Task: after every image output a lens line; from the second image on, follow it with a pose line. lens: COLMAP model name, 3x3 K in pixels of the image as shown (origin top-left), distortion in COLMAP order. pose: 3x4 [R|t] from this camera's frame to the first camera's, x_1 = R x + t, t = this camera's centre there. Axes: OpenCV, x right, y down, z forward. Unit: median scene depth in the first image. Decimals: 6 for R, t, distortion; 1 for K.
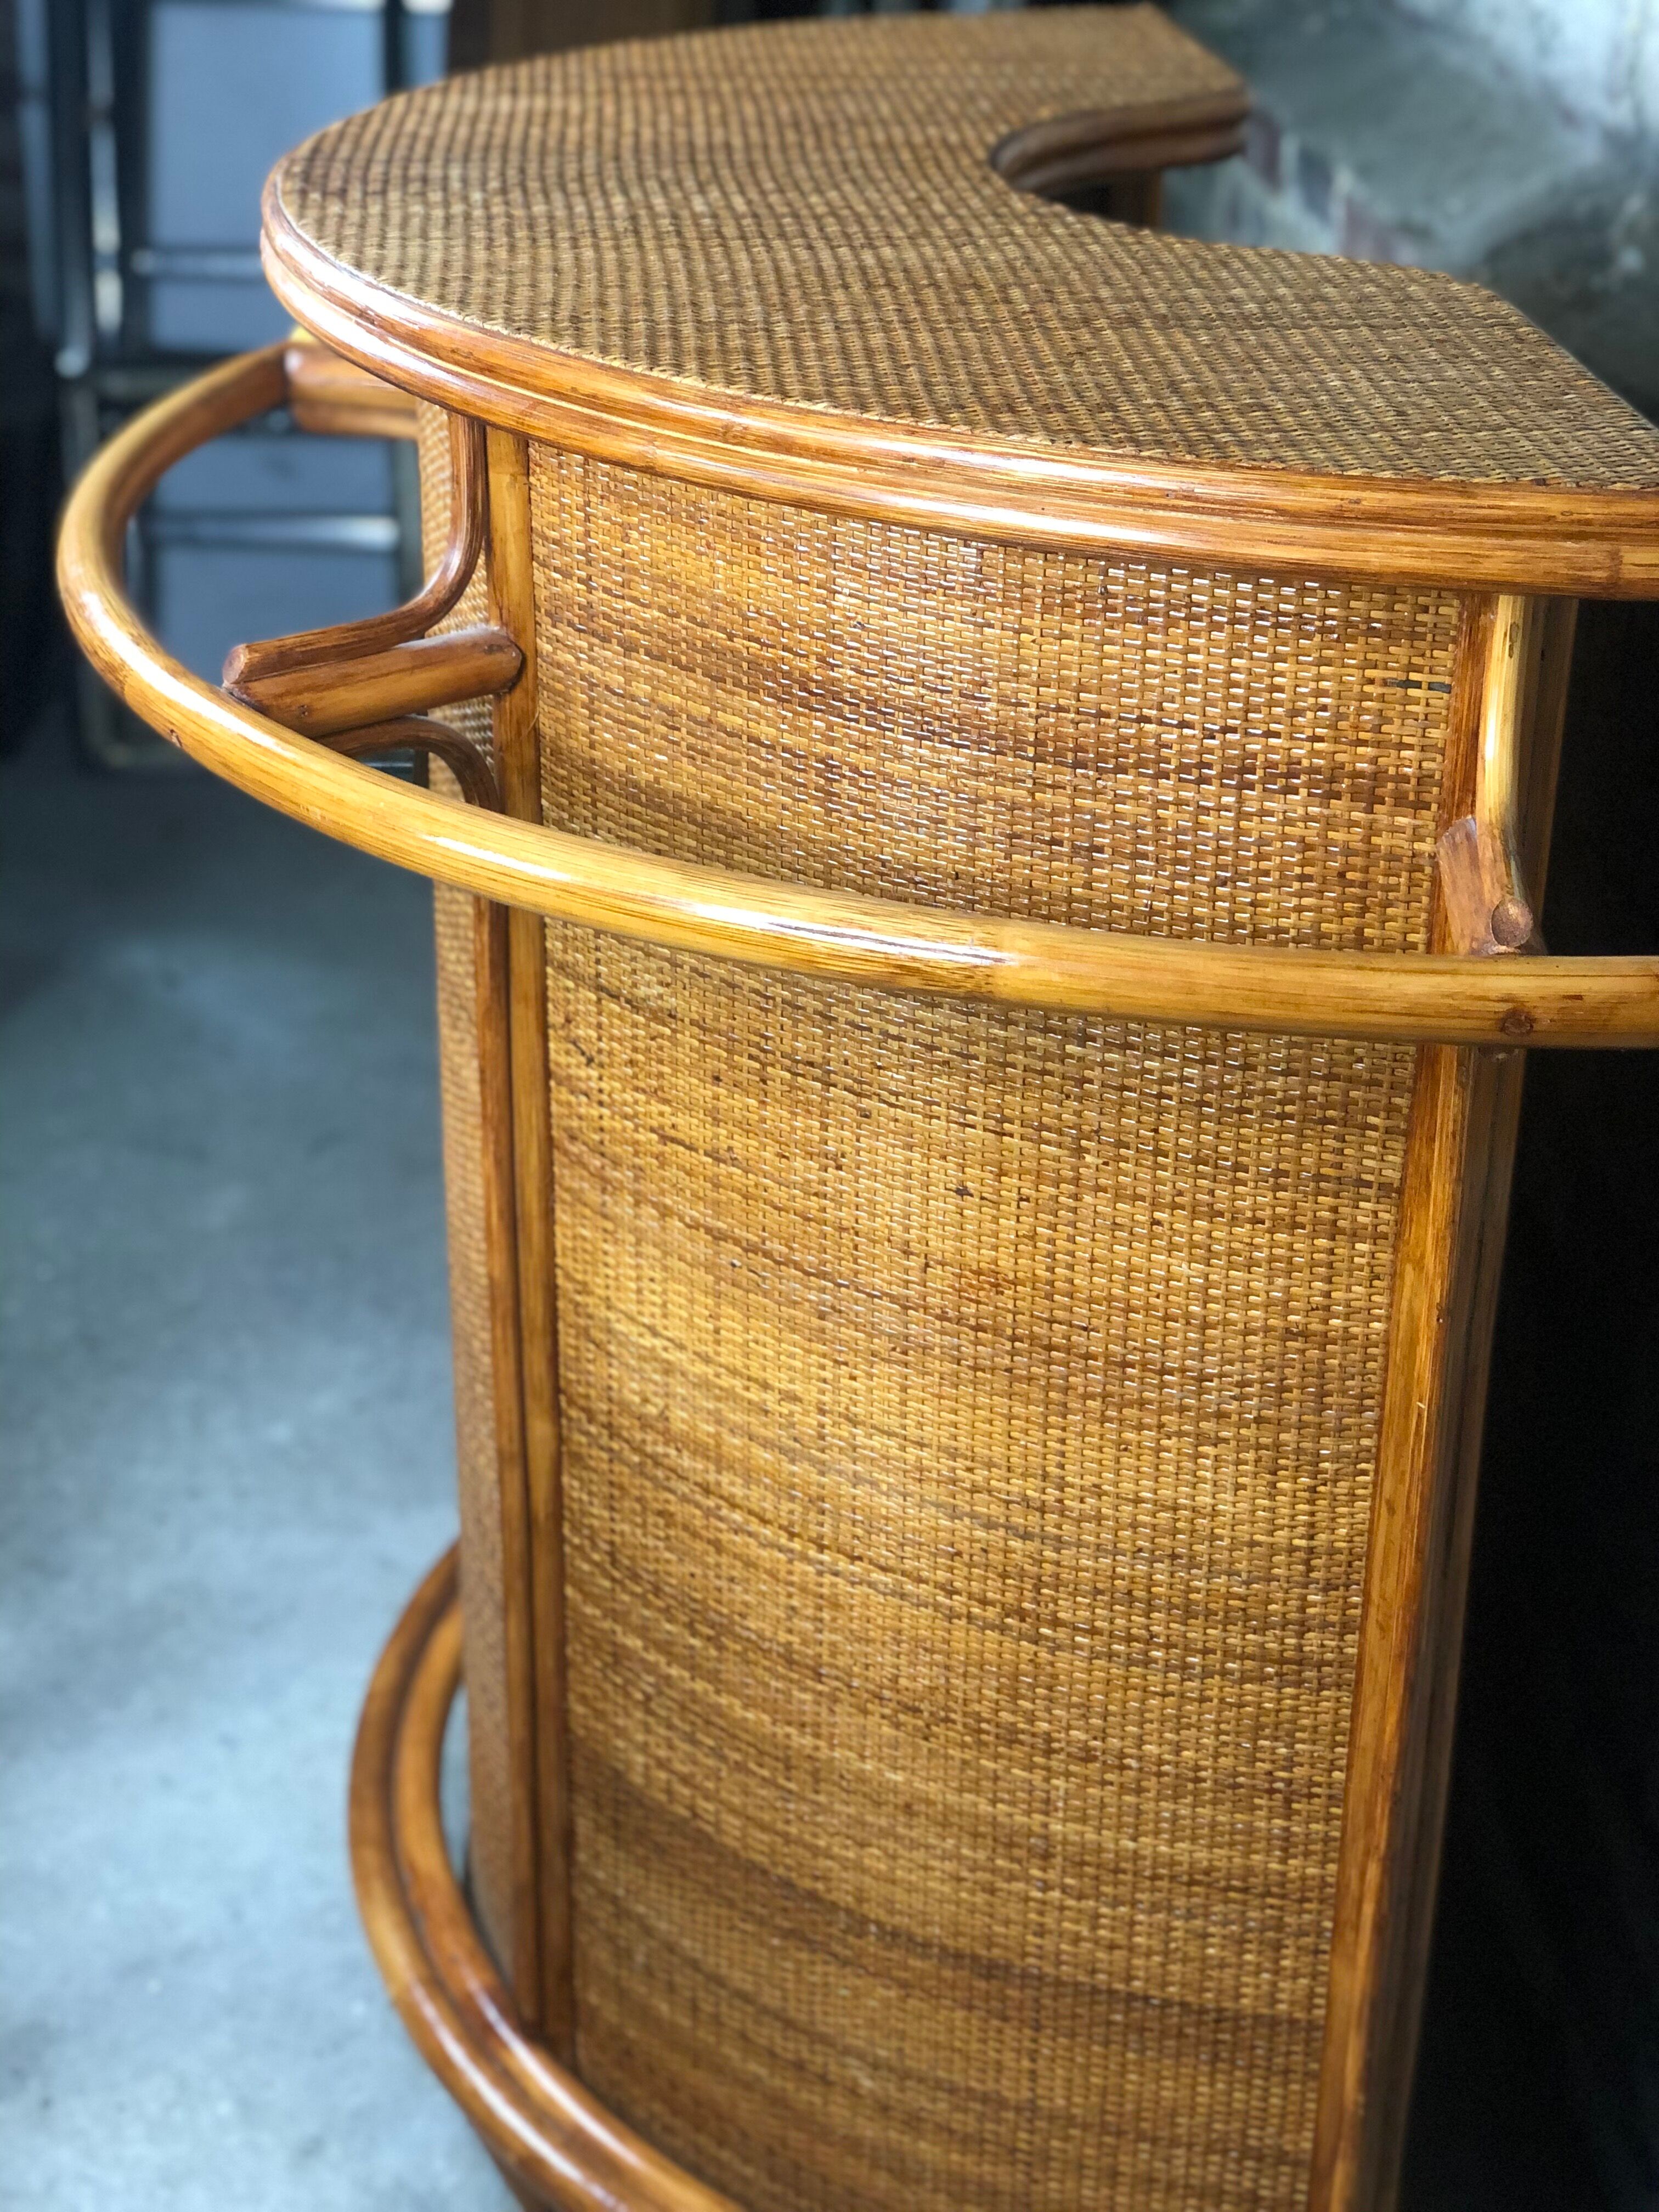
lens RADIAL K [[3438.5, 0, 829.5], [0, 3438.5, 1106.0], [0, 0, 1]] dist [0.078615, -0.228488]
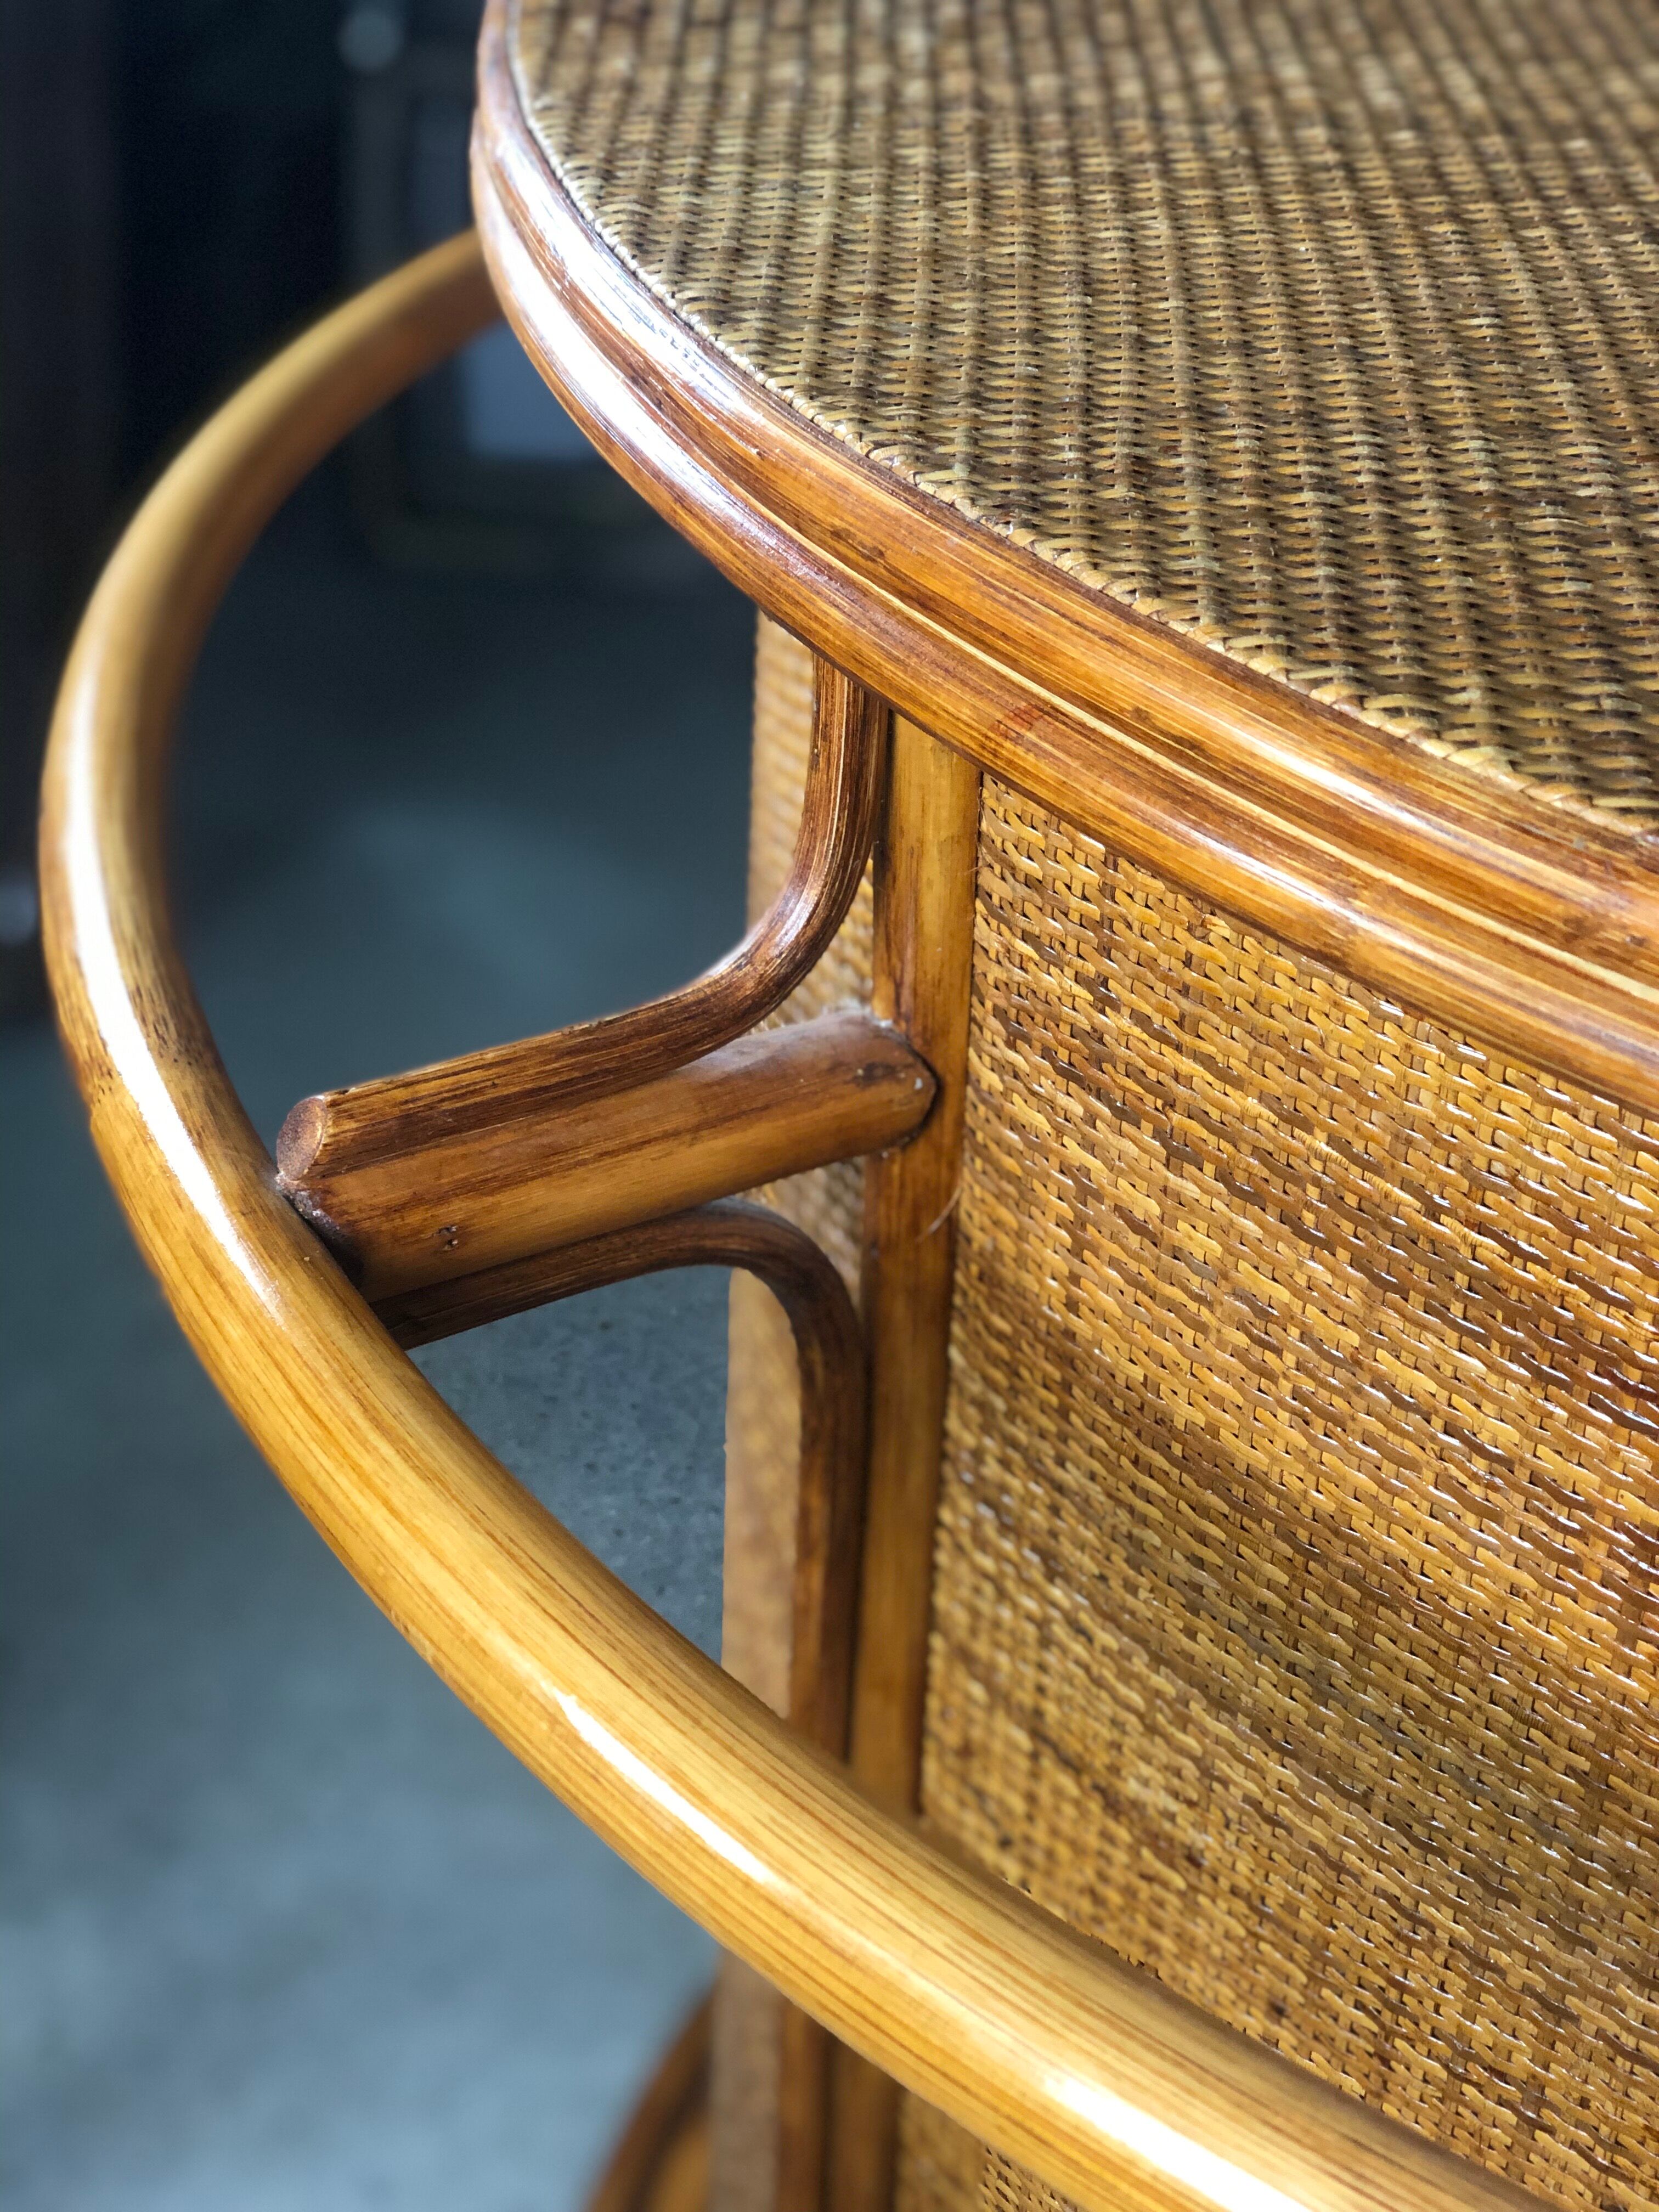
lens RADIAL K [[3438.5, 0, 829.5], [0, 3438.5, 1106.0], [0, 0, 1]] dist [0.078615, -0.228488]
pose [[0.992257, 0.084394, -0.091122, -0.061322], [-0.074567, 0.991530, 0.106340, -0.177893], [0.099324, -0.098722, 0.990146, 0.540616]]
